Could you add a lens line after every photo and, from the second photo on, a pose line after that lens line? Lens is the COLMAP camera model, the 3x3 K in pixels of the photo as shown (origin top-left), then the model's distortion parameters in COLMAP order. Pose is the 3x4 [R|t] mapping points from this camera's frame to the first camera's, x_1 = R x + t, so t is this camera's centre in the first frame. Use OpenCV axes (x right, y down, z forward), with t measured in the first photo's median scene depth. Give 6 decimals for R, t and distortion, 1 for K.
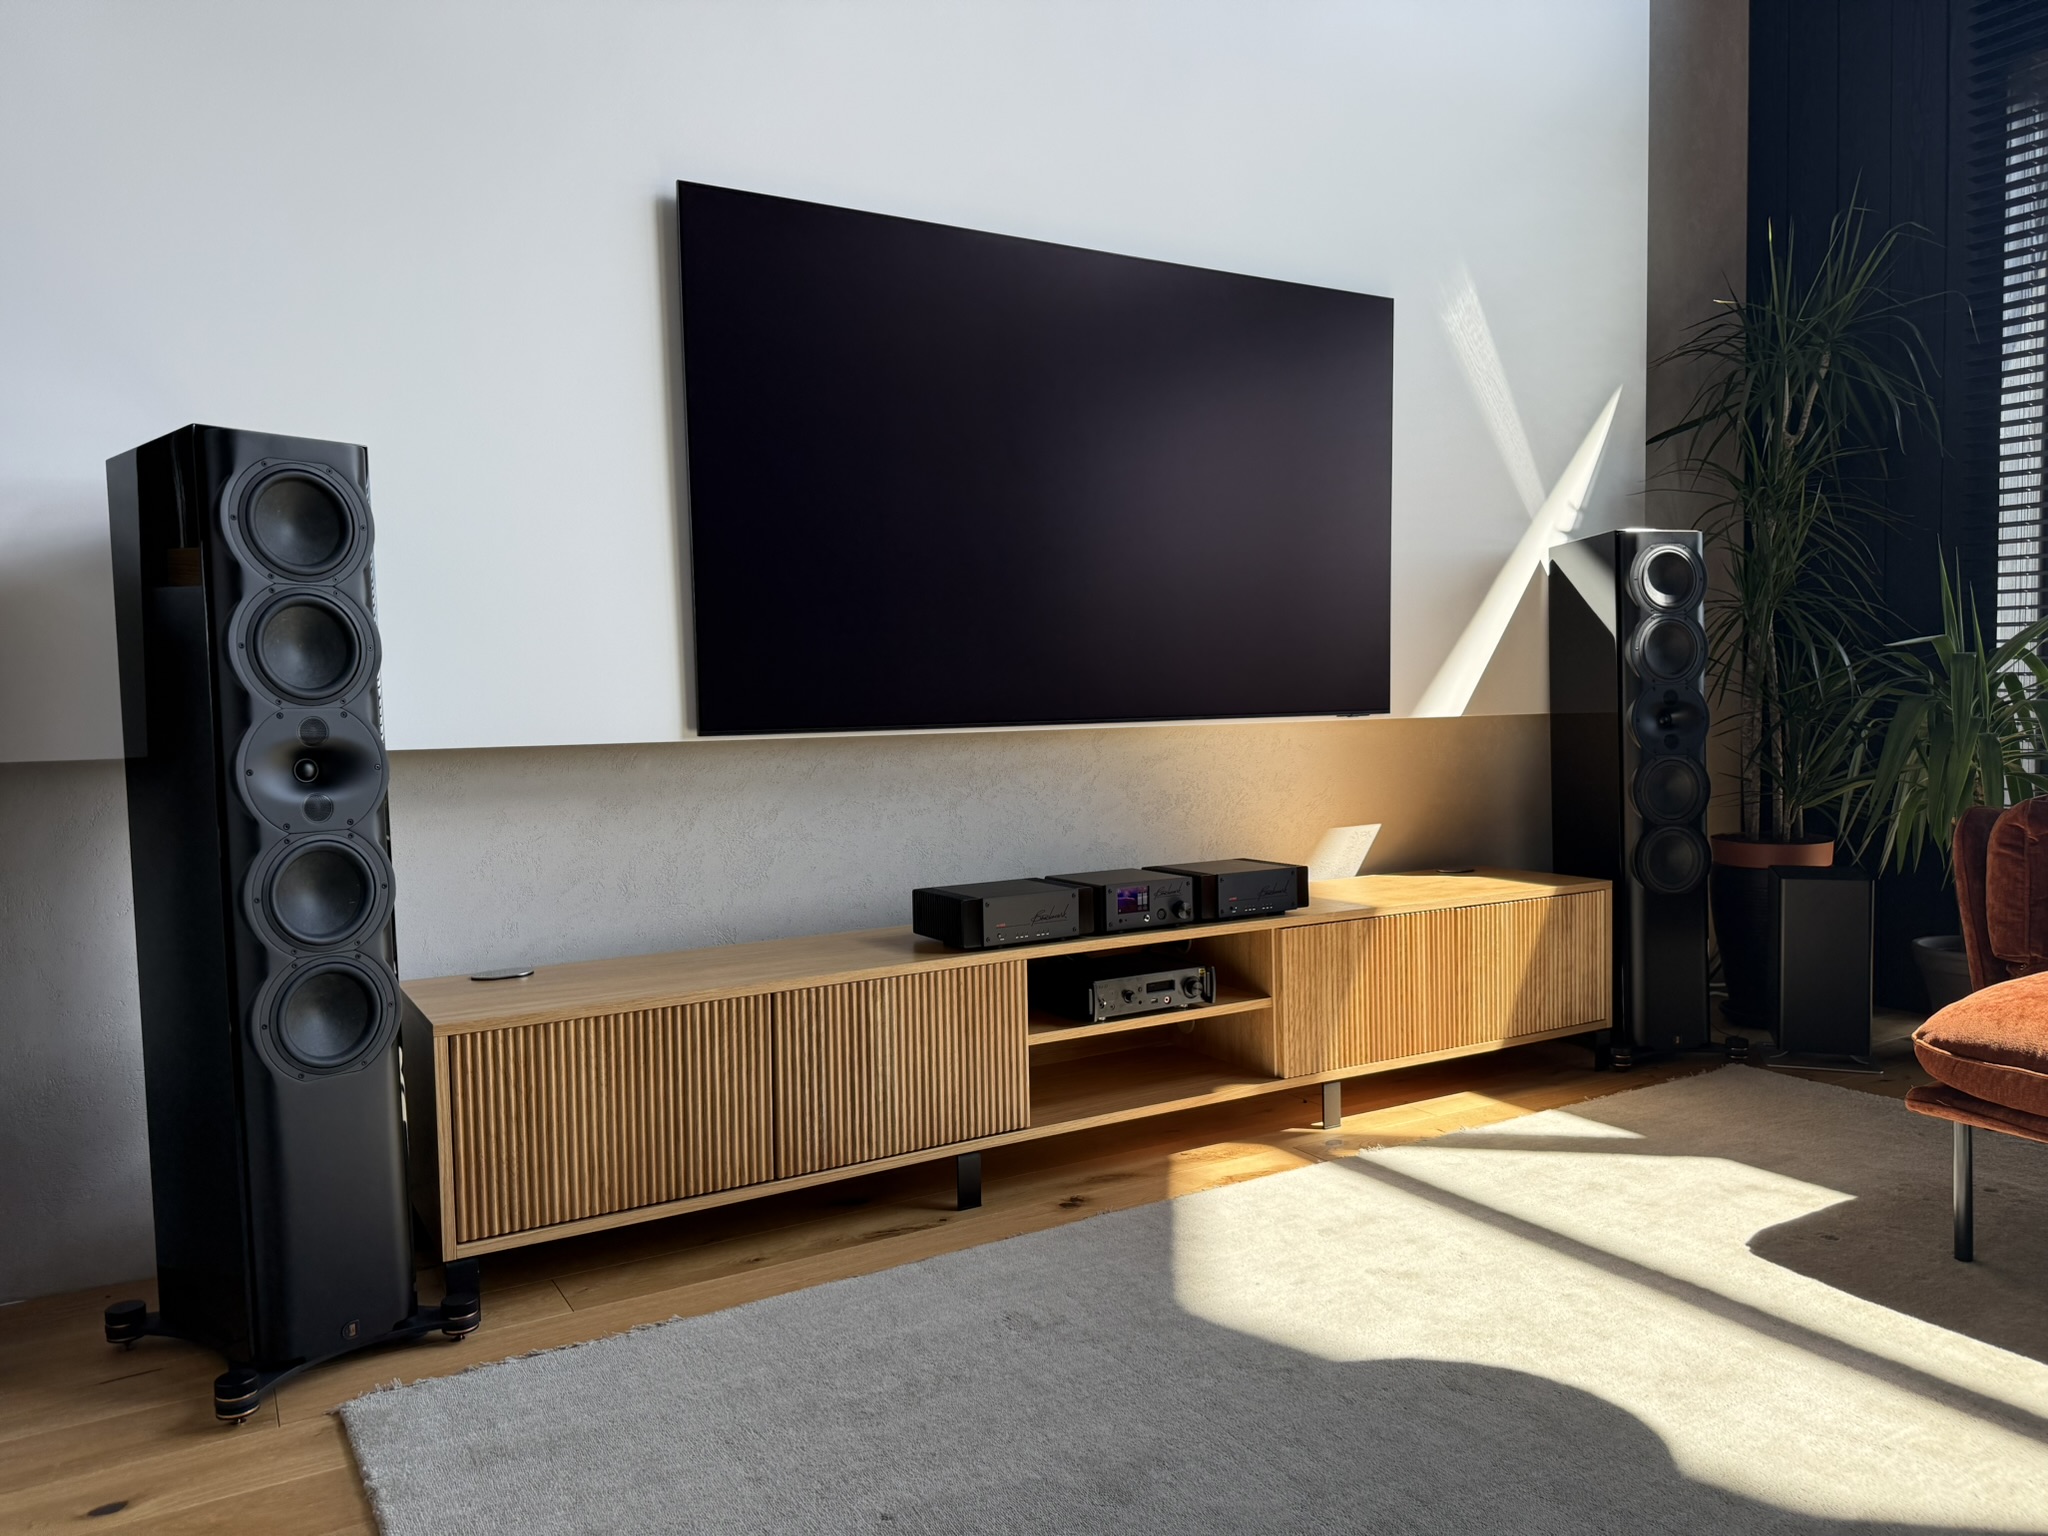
lens RADIAL K [[1436.9, 0, 1024.0], [0, 1436.9, 768.0], [0, 0, 1]] dist [0.118348, -0.198758]
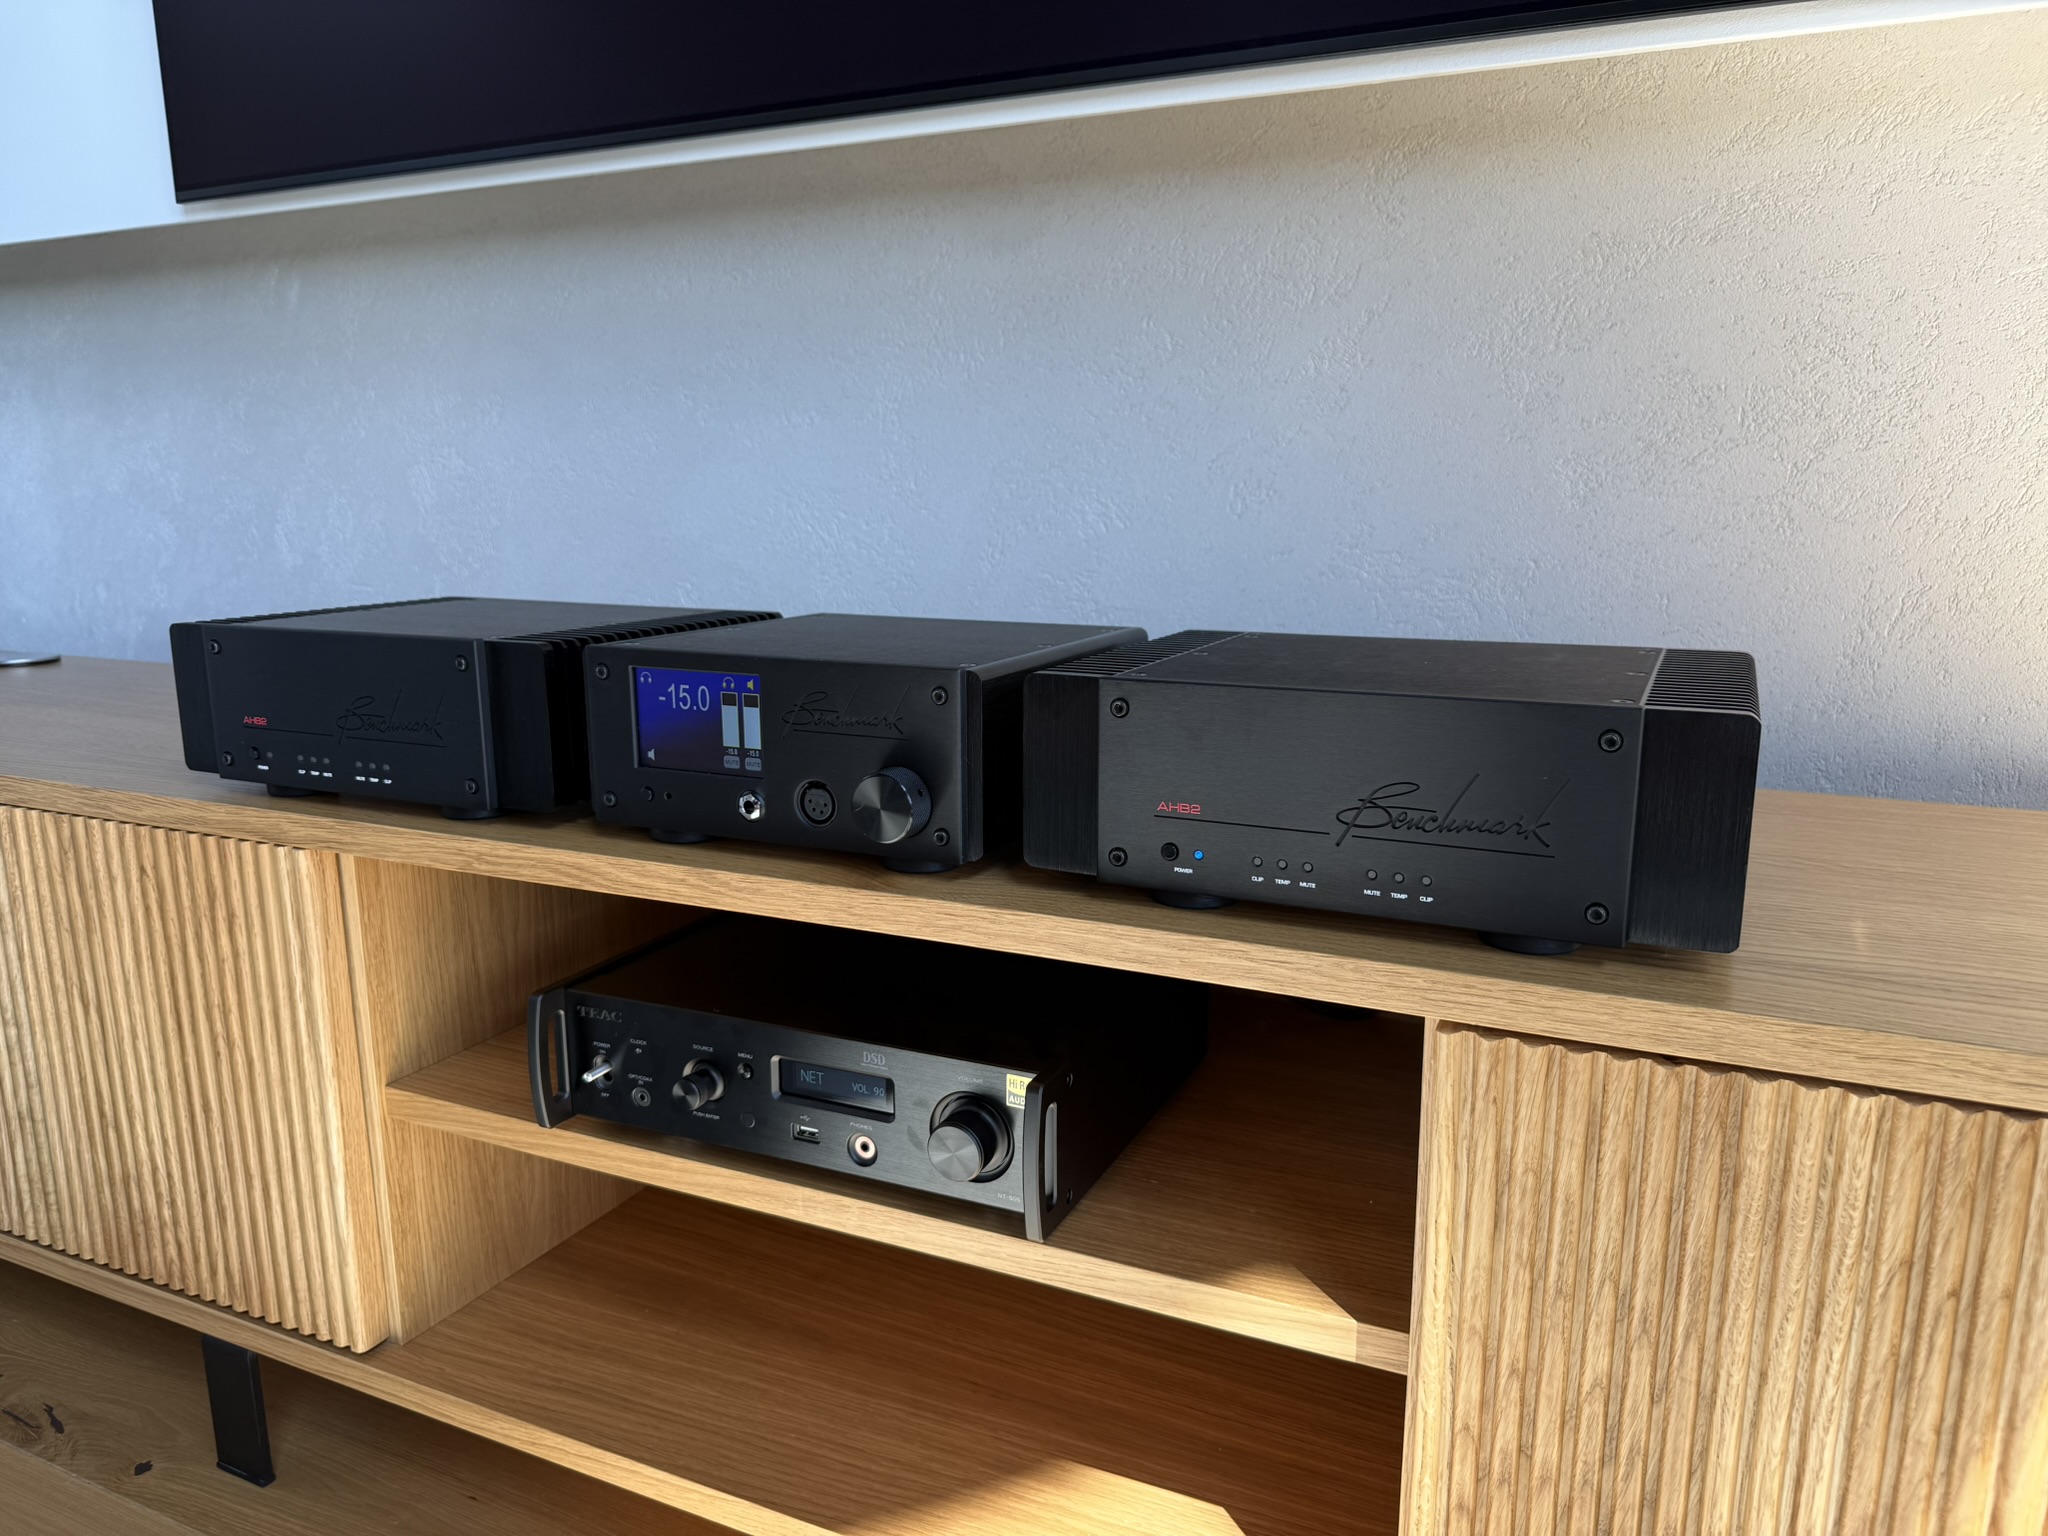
lens RADIAL K [[1452.6, 0, 1030.1], [0, 1452.6, 798.8], [0, 0, 1]] dist [0.098424, -0.129547]
pose [[0.560866, 0.197169, -0.804086, 0.302789], [-0.045098, 0.977062, 0.208127, 0.047952], [0.826677, -0.080469, 0.556893, 0.880422]]
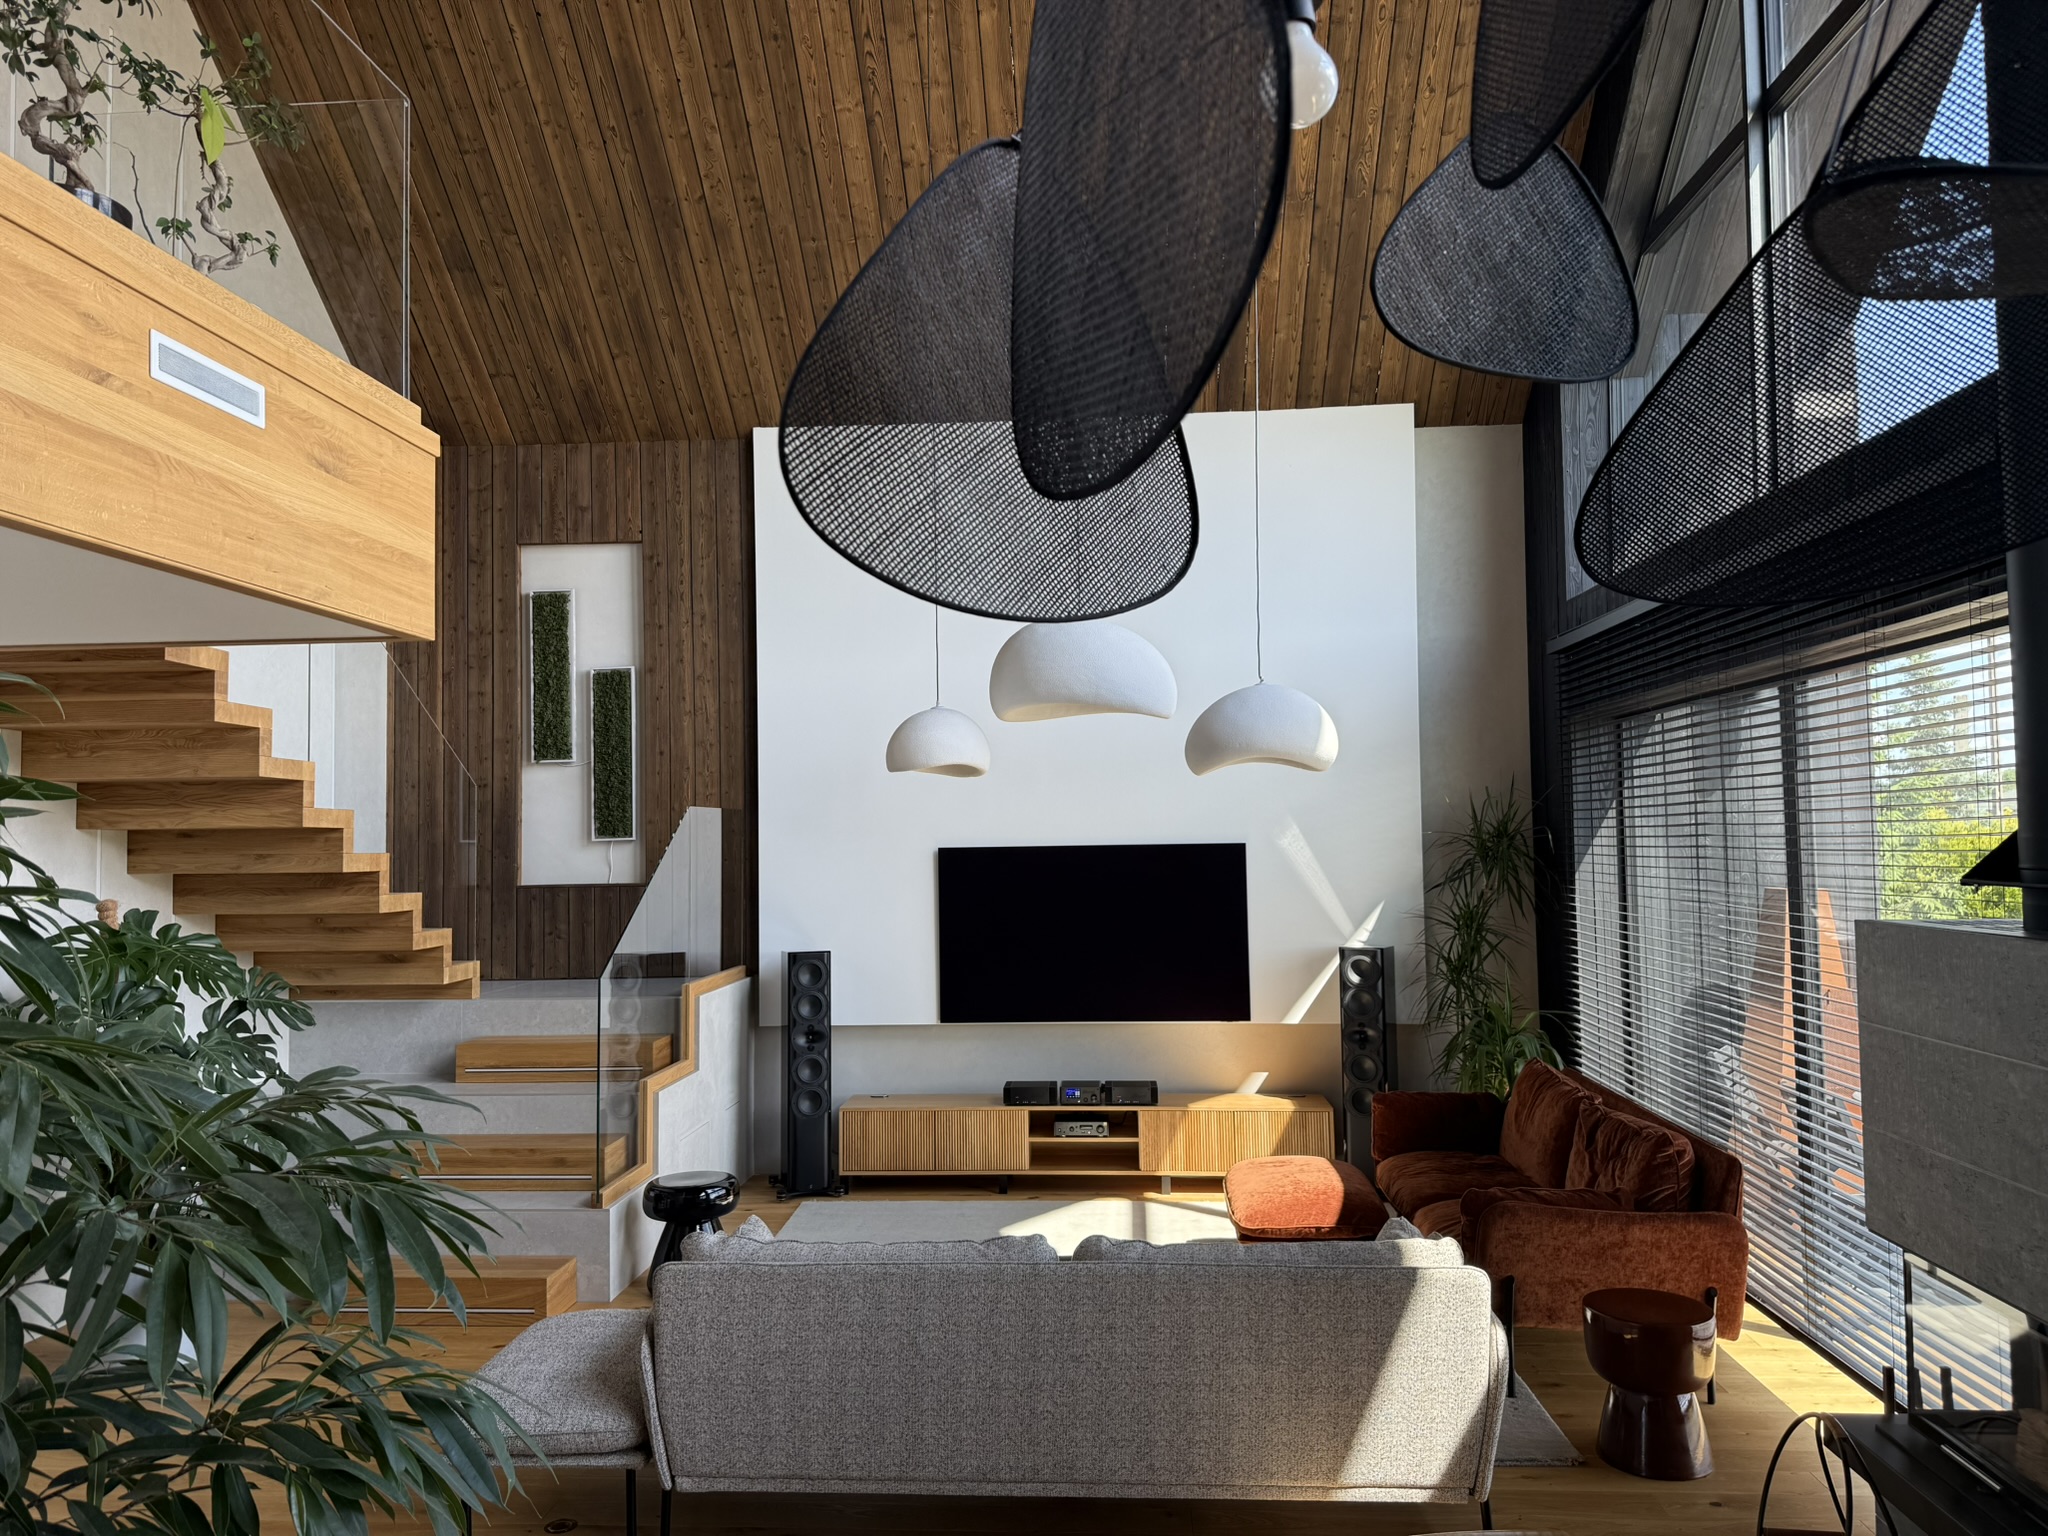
lens RADIAL K [[1432.4, 0, 1024.0], [0, 1432.4, 768.0], [0, 0, 1]] dist [0.116364, -0.153565]
pose [[0.820106, -0.024602, -0.571682, 1.544580], [-0.026109, 0.996426, -0.080336, -0.296922], [0.571615, 0.080810, 0.816533, -1.315793]]
